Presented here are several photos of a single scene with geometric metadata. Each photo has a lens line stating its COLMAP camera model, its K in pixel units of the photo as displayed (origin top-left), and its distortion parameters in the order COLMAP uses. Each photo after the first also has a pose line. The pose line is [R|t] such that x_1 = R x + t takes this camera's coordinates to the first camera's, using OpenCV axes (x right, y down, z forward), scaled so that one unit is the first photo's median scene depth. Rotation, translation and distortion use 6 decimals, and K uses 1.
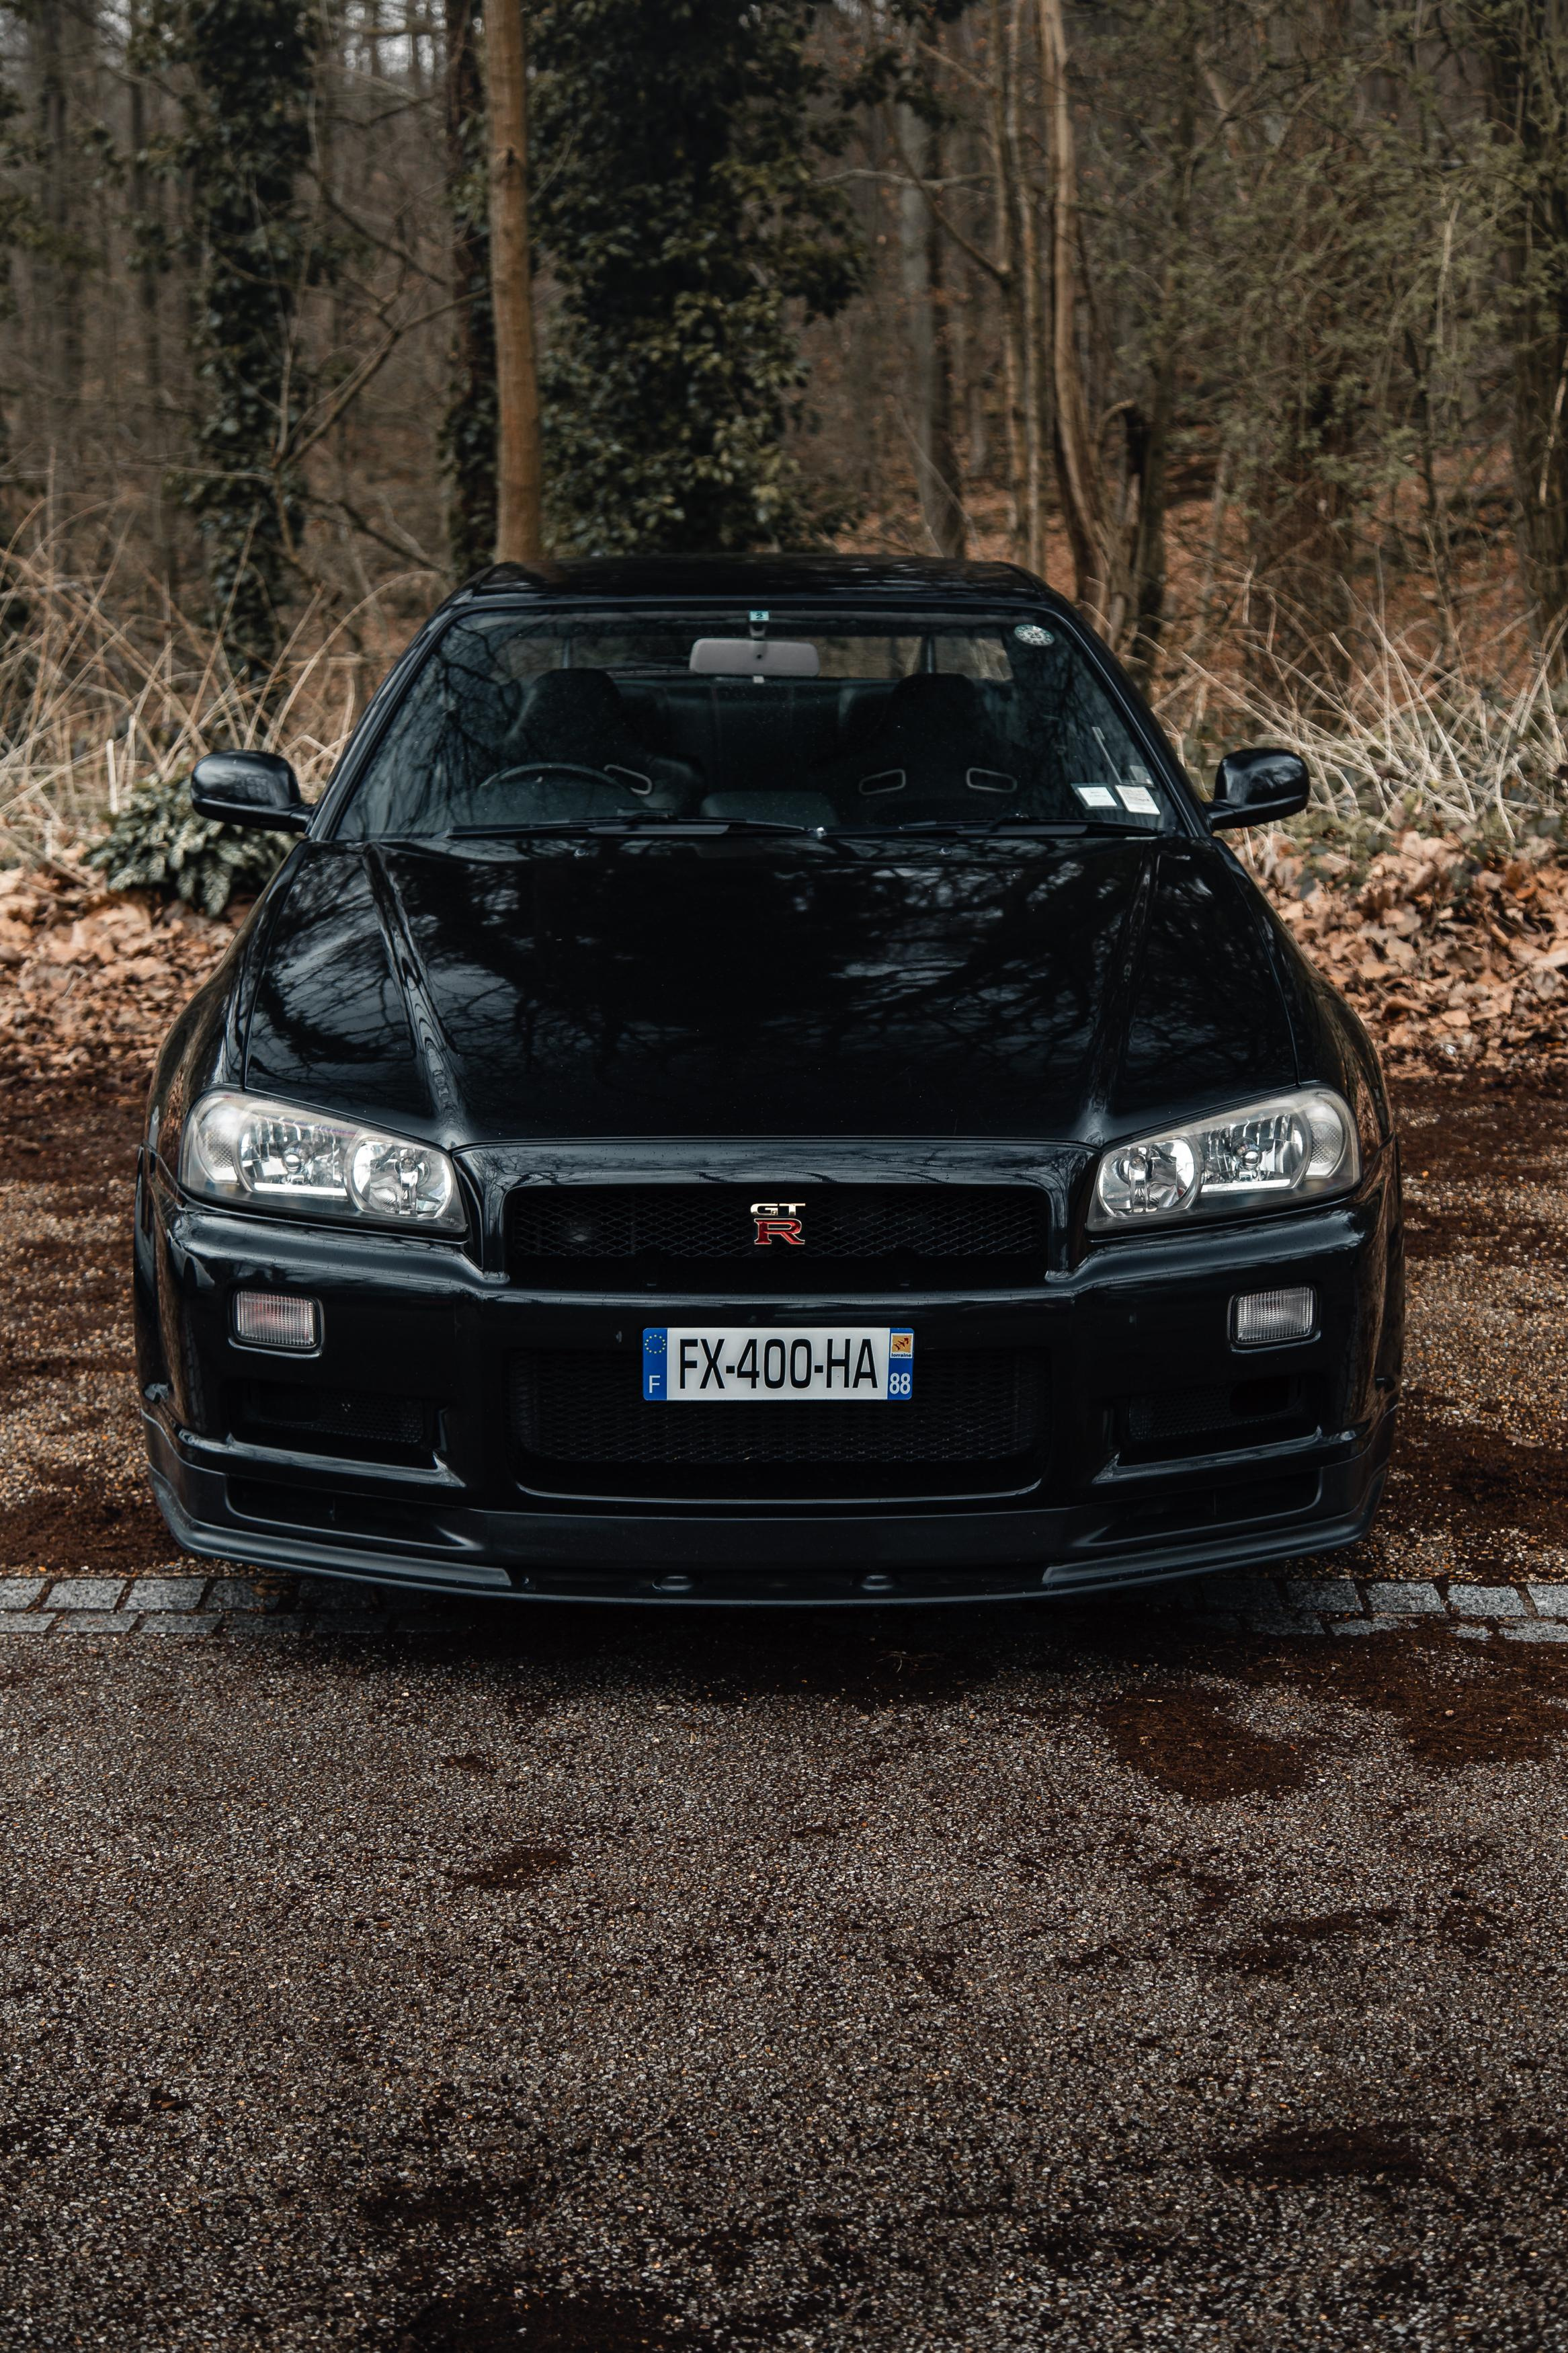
lens RADIAL K [[3388.9, 0, 785.9], [0, 3388.9, 1114.9], [0, 0, 1]] dist [0.069580, -0.029403]
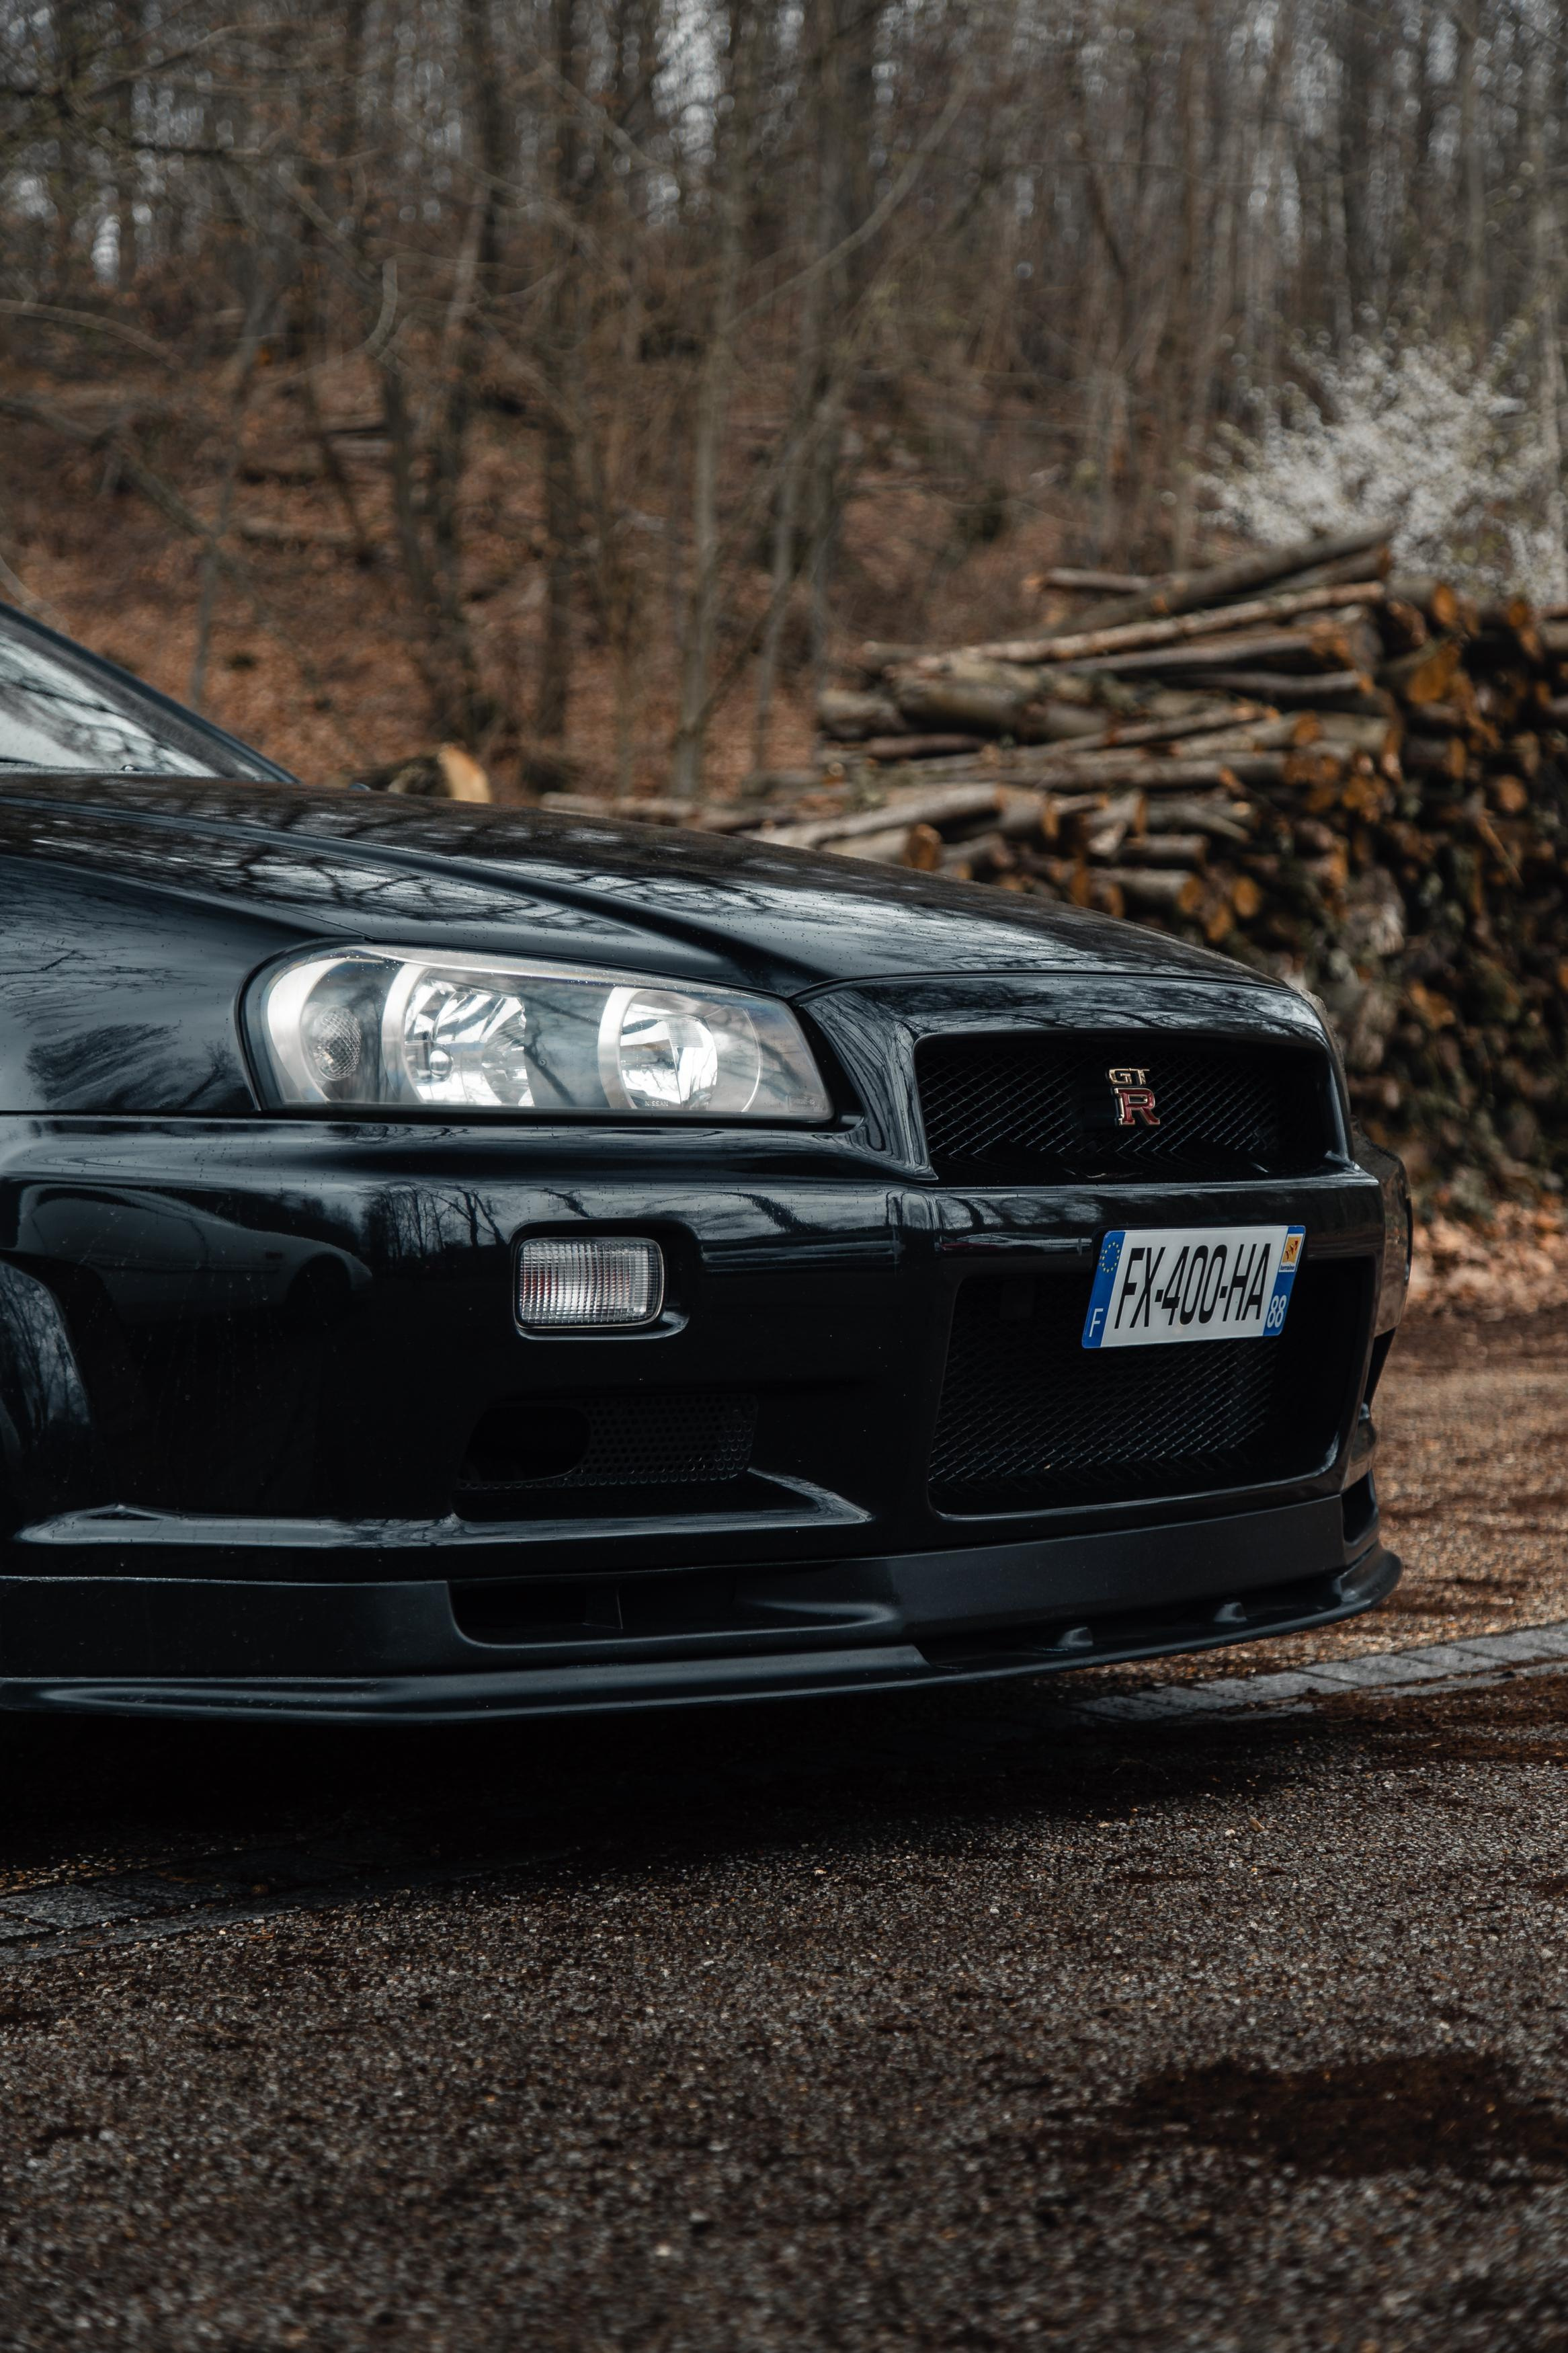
lens RADIAL K [[4642.0, 0, 784.0], [0, 4642.0, 1176.5], [0, 0, 1]] dist [0.031050, -0.317358]
pose [[0.607753, -0.013331, 0.794014, -0.782837], [0.155979, 0.982386, -0.102895, 0.131817], [-0.778657, 0.186384, 0.599128, 0.474122]]
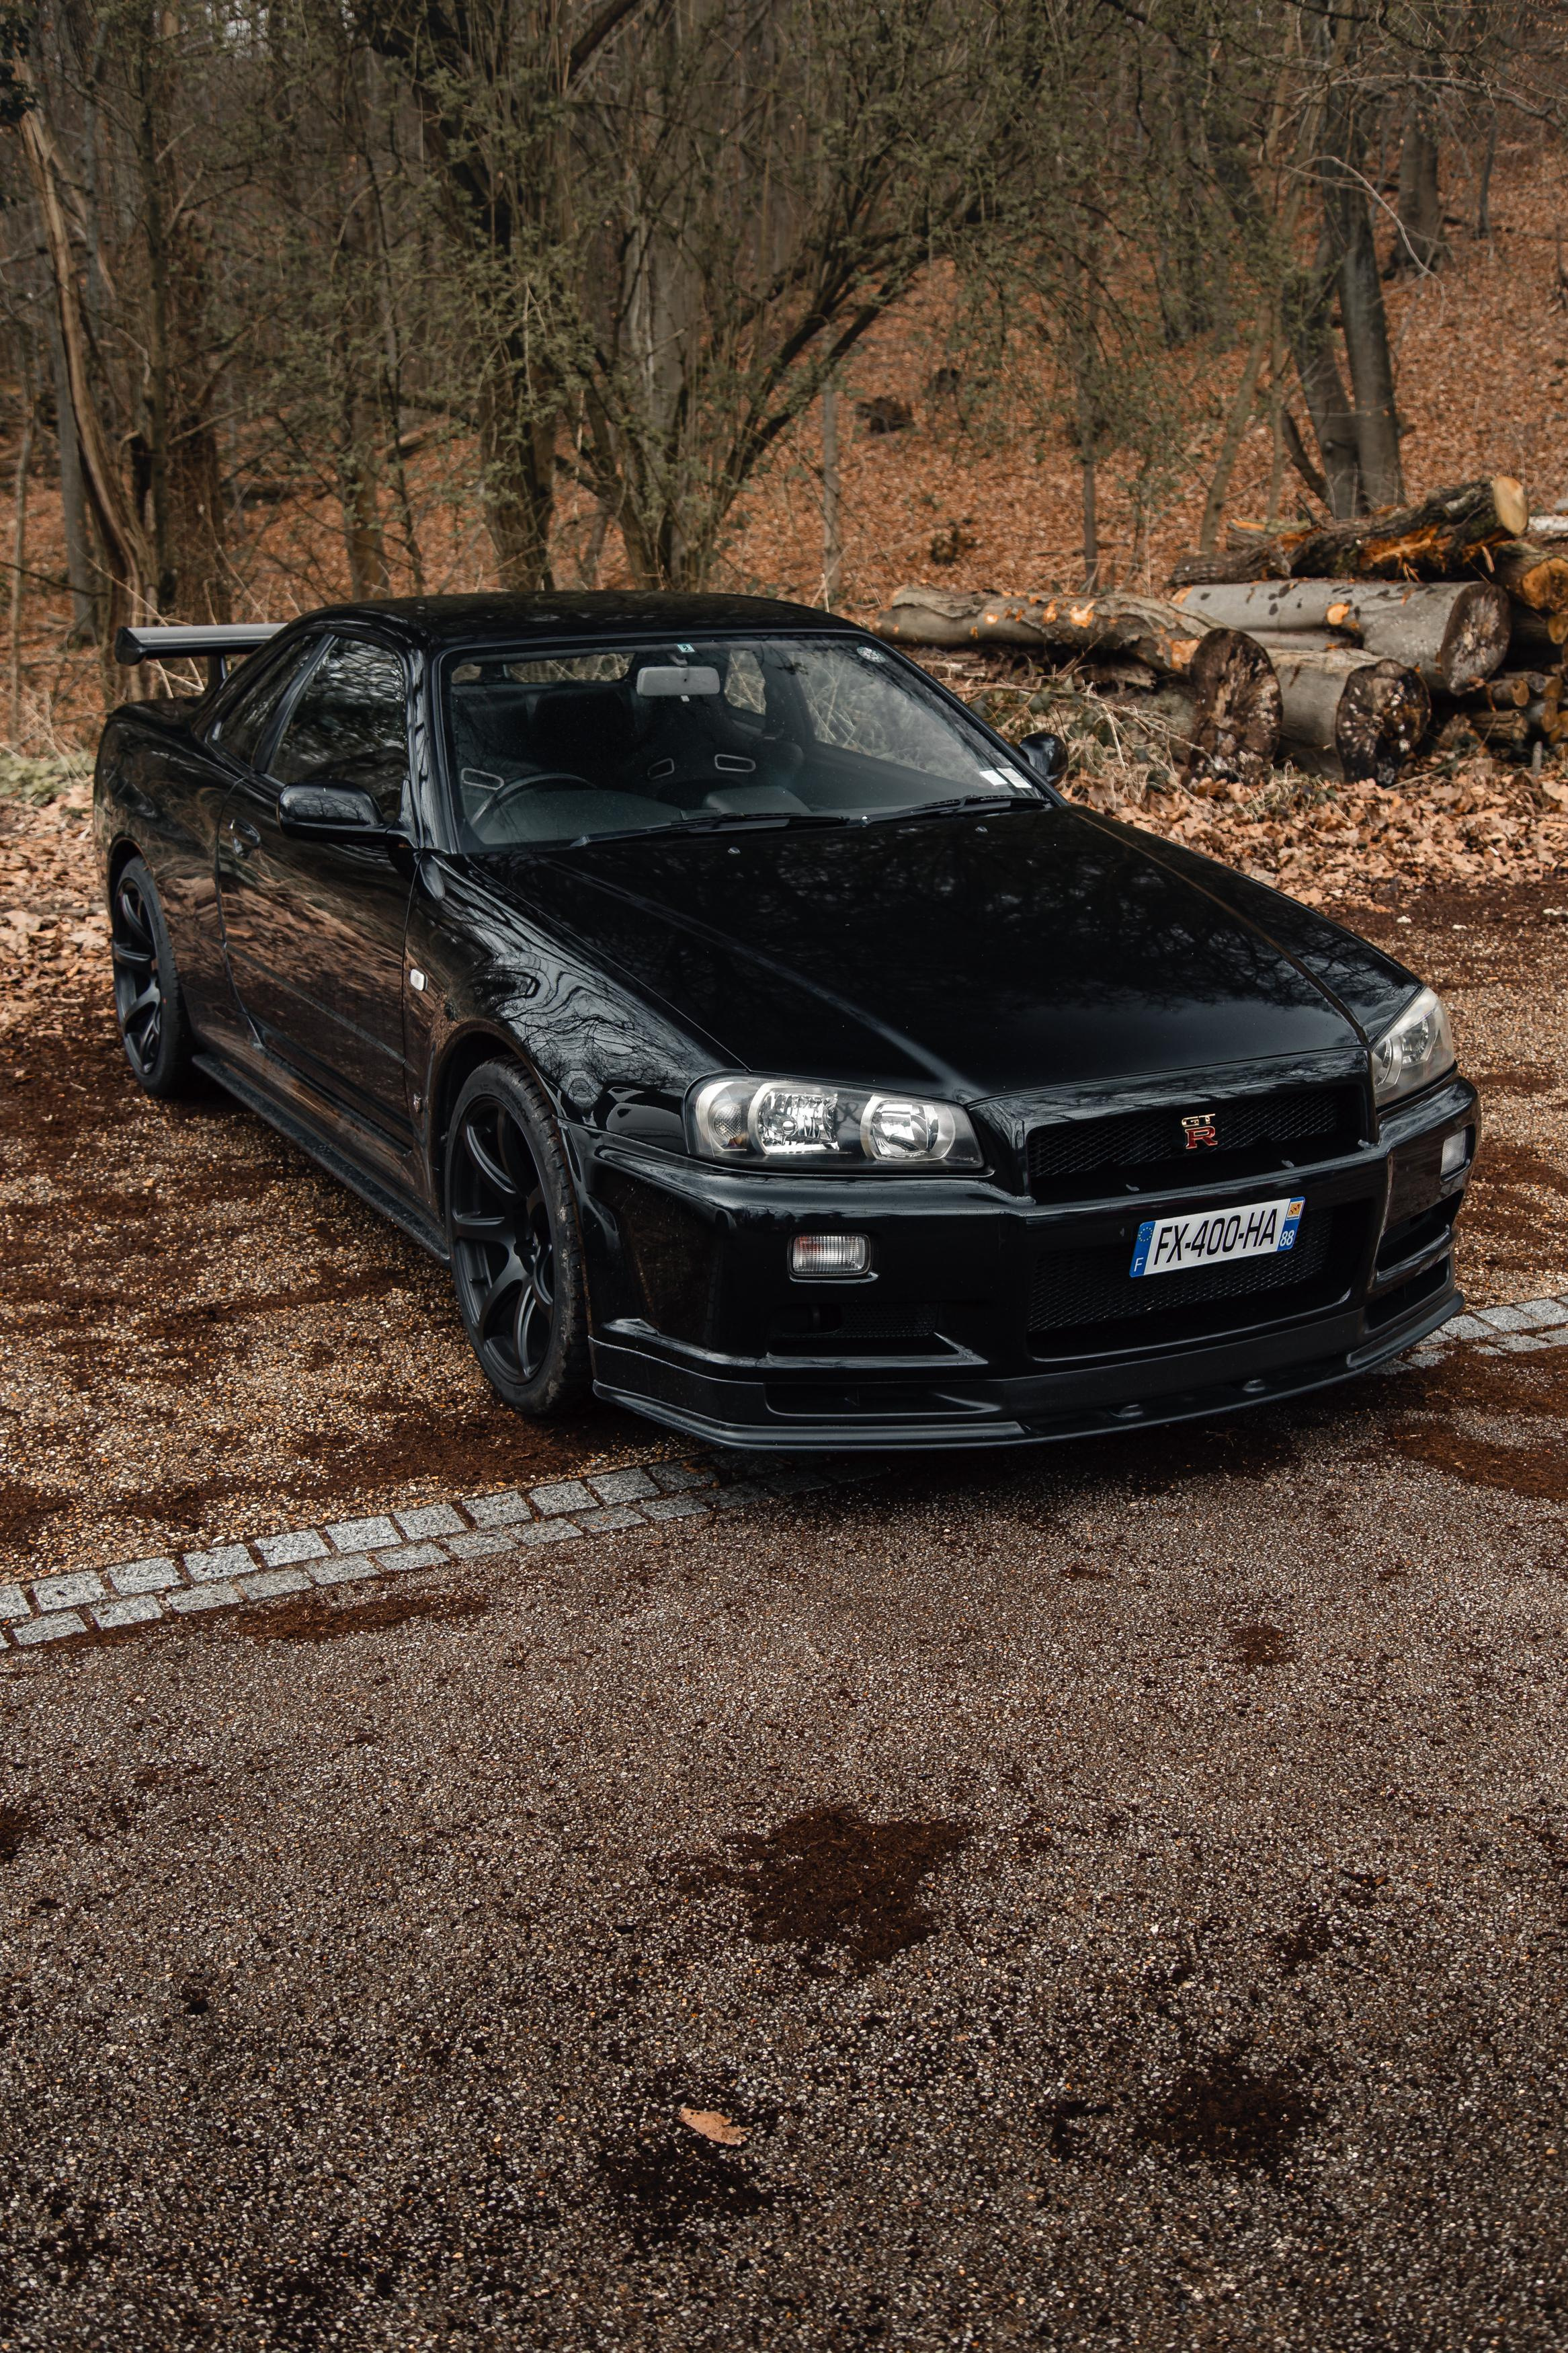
lens RADIAL K [[2451.1, 0, 796.4], [0, 2451.1, 1173.2], [0, 0, 1]] dist [0.042891, -0.017482]
pose [[0.894384, -0.125694, 0.429276, -0.540047], [0.086535, 0.990197, 0.109642, -0.068186], [-0.438849, -0.060915, 0.896493, 0.205728]]
